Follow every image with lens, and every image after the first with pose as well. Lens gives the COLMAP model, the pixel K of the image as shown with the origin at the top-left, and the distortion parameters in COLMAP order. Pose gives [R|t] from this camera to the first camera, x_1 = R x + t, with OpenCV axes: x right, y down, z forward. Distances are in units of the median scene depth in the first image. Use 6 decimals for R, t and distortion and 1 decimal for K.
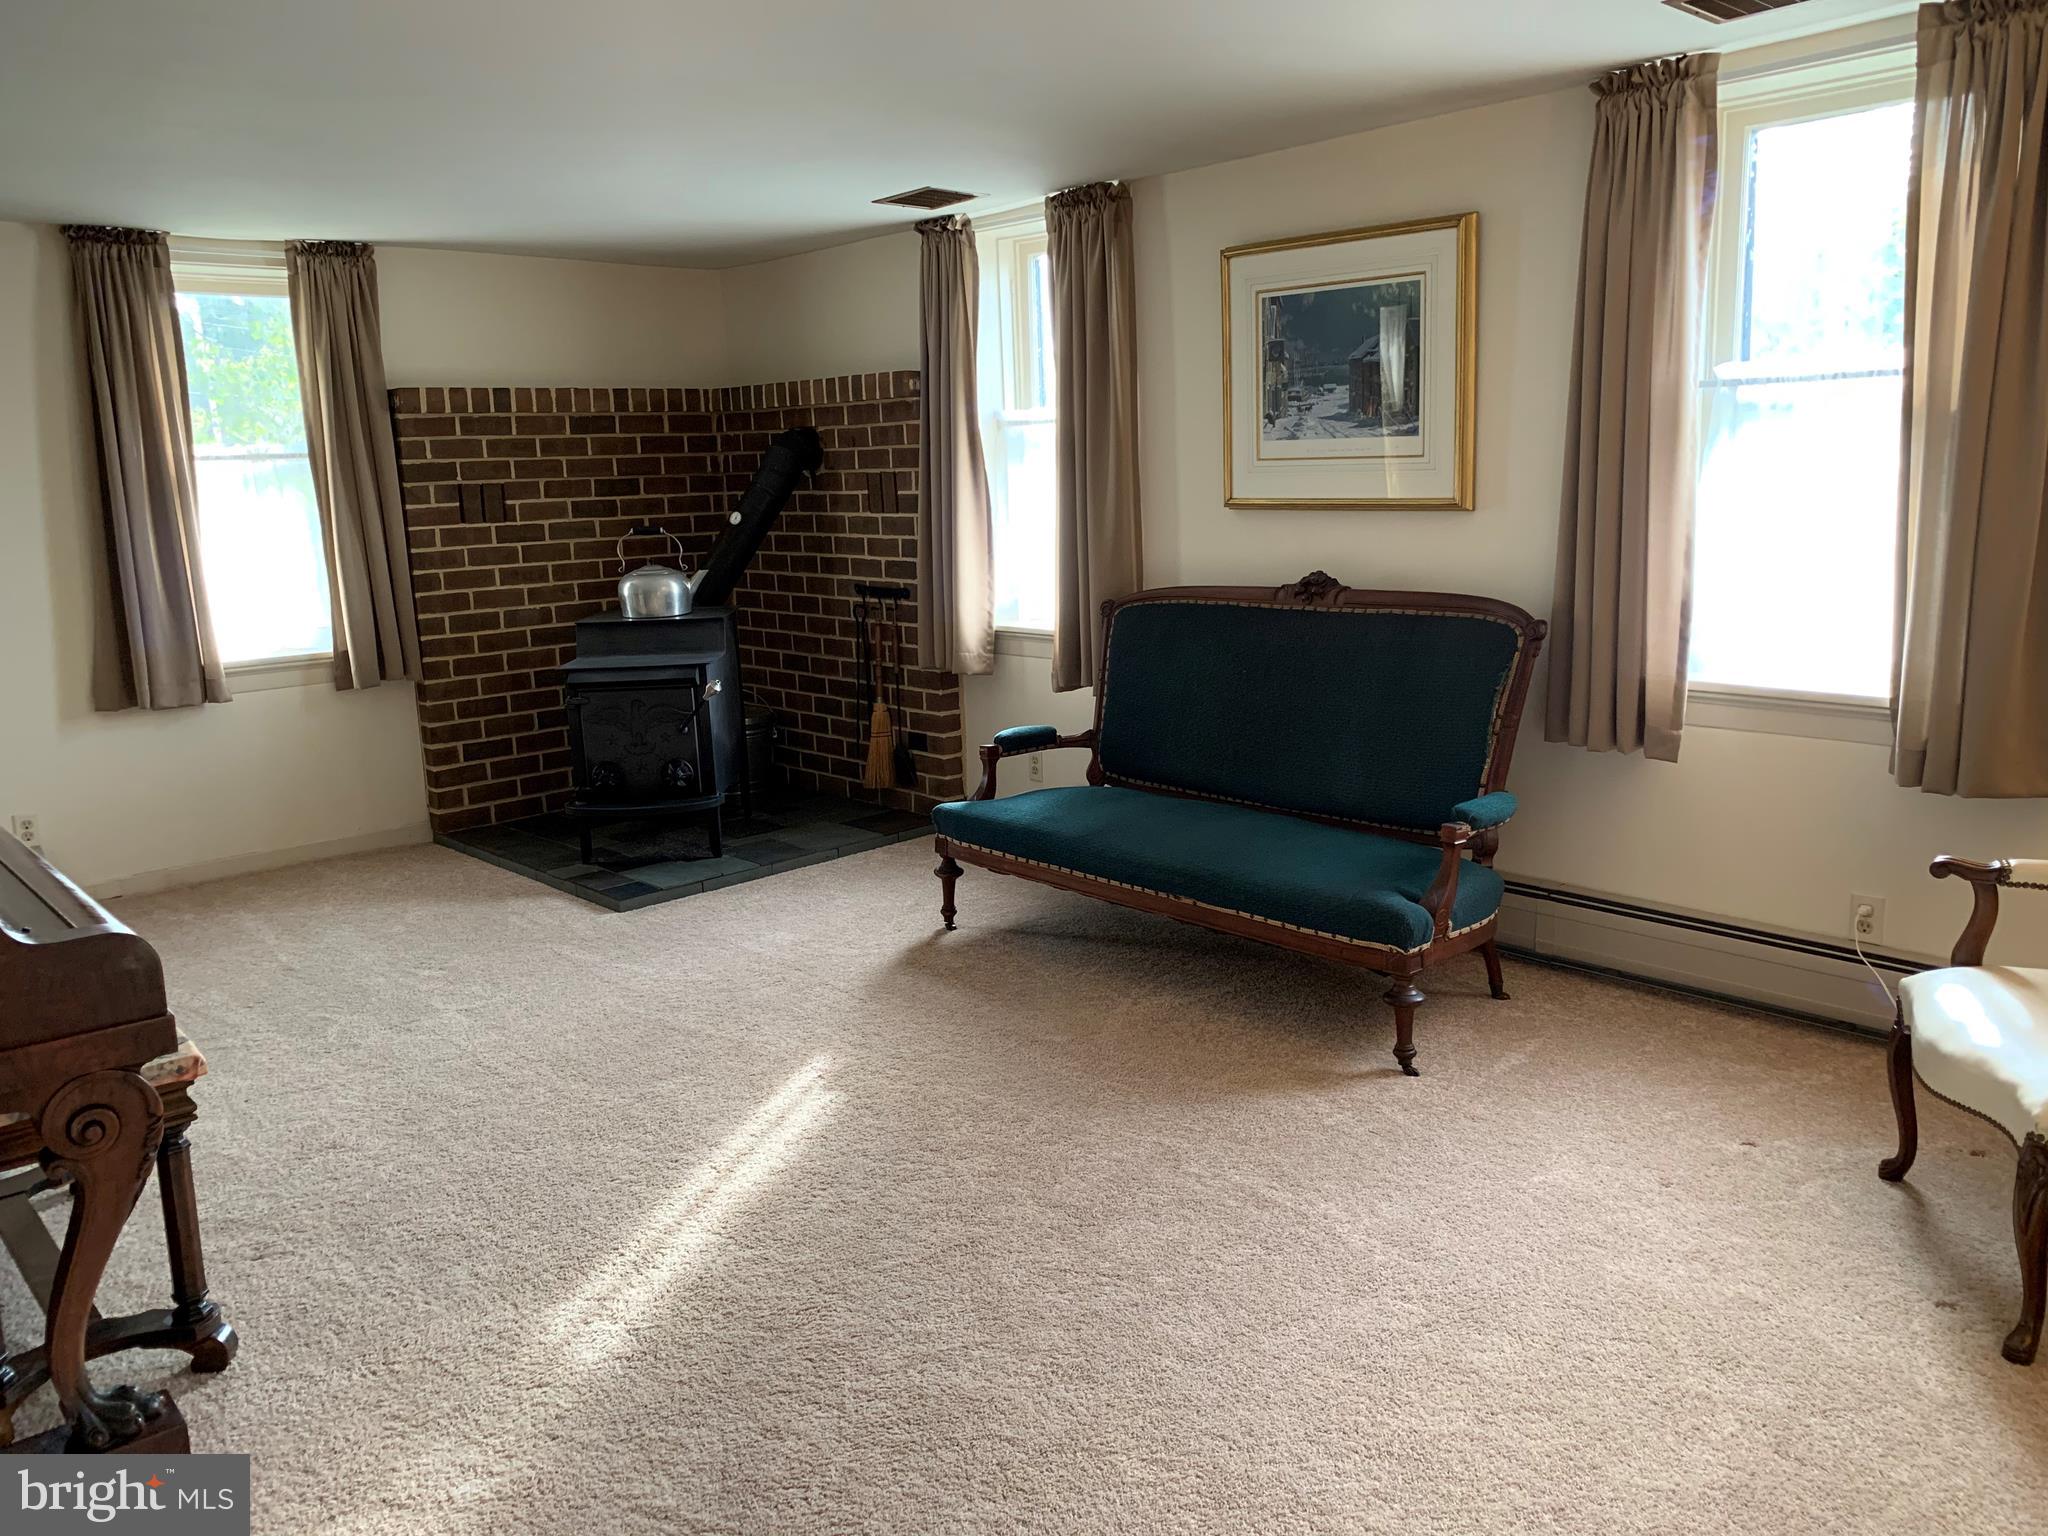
lens RADIAL K [[1575.3, 0, 1019.7], [0, 1575.3, 763.4], [0, 0, 1]] dist [0.088686, 0.000334]
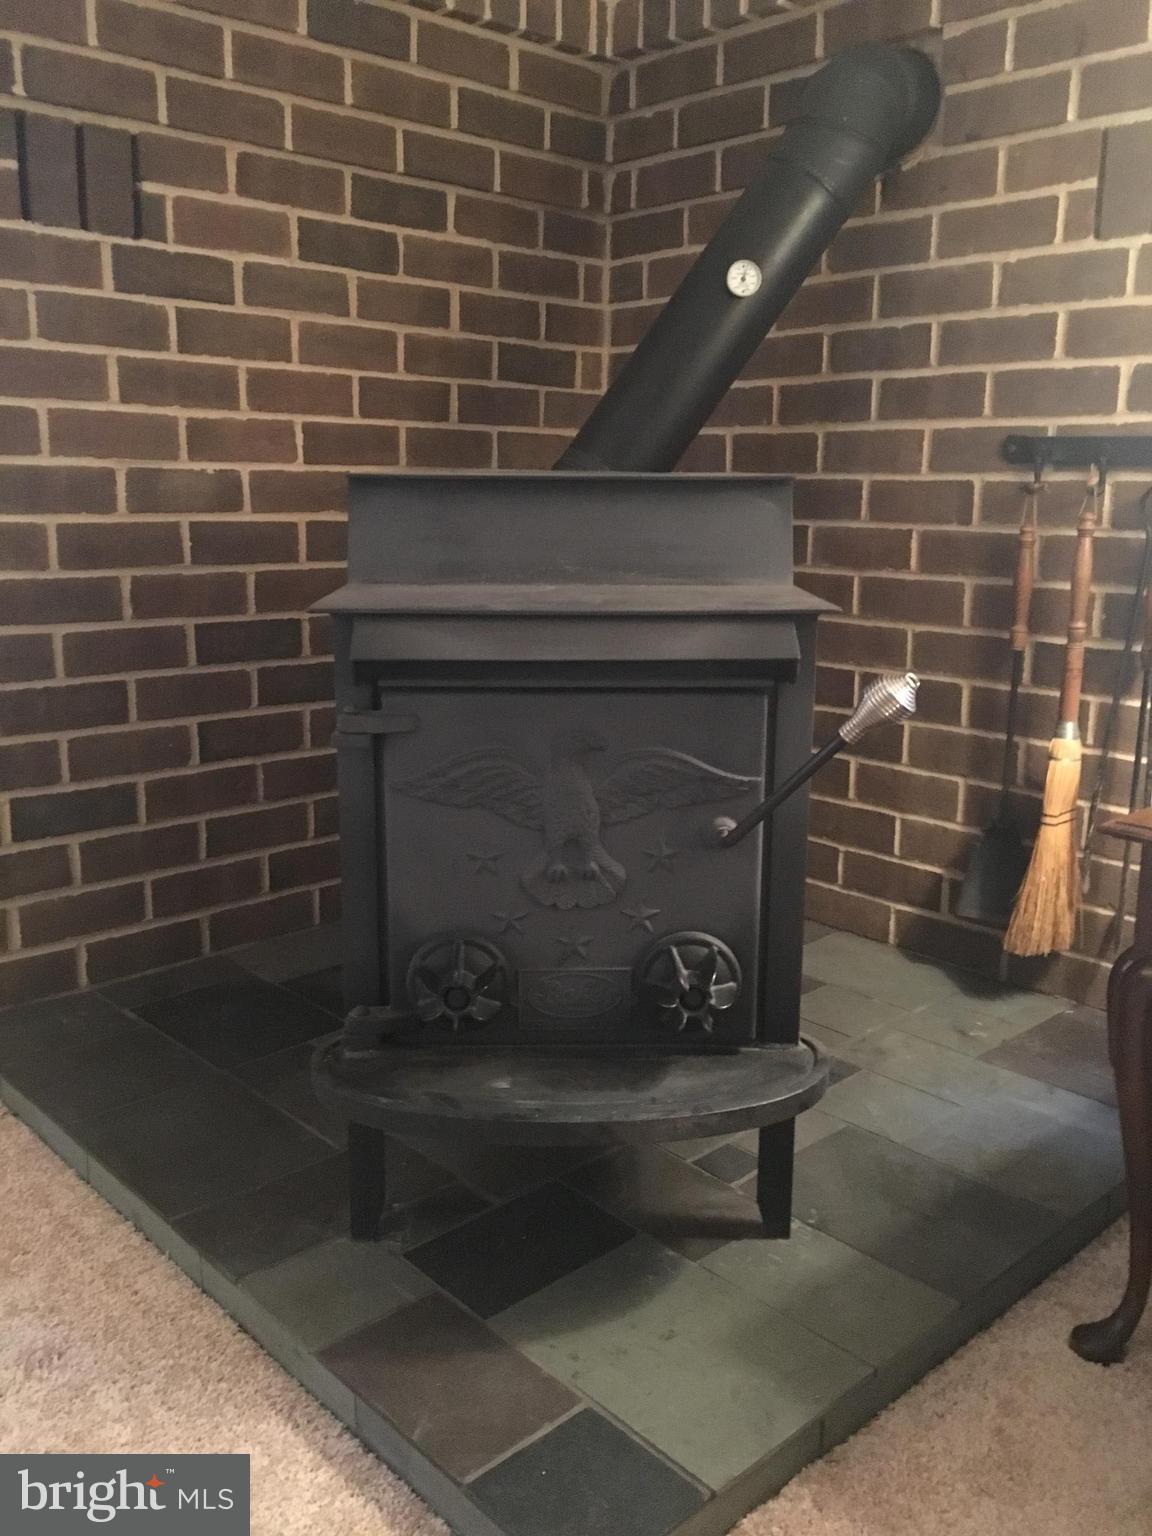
lens RADIAL K [[1293.1, 0, 579.0], [0, 1293.1, 767.7], [0, 0, 1]] dist [0.040794, -0.015627]
pose [[0.998878, 0.041009, 0.023697, -0.213296], [-0.041557, 0.998869, 0.023120, -0.032888], [-0.022722, -0.024079, 0.999452, 0.662210]]
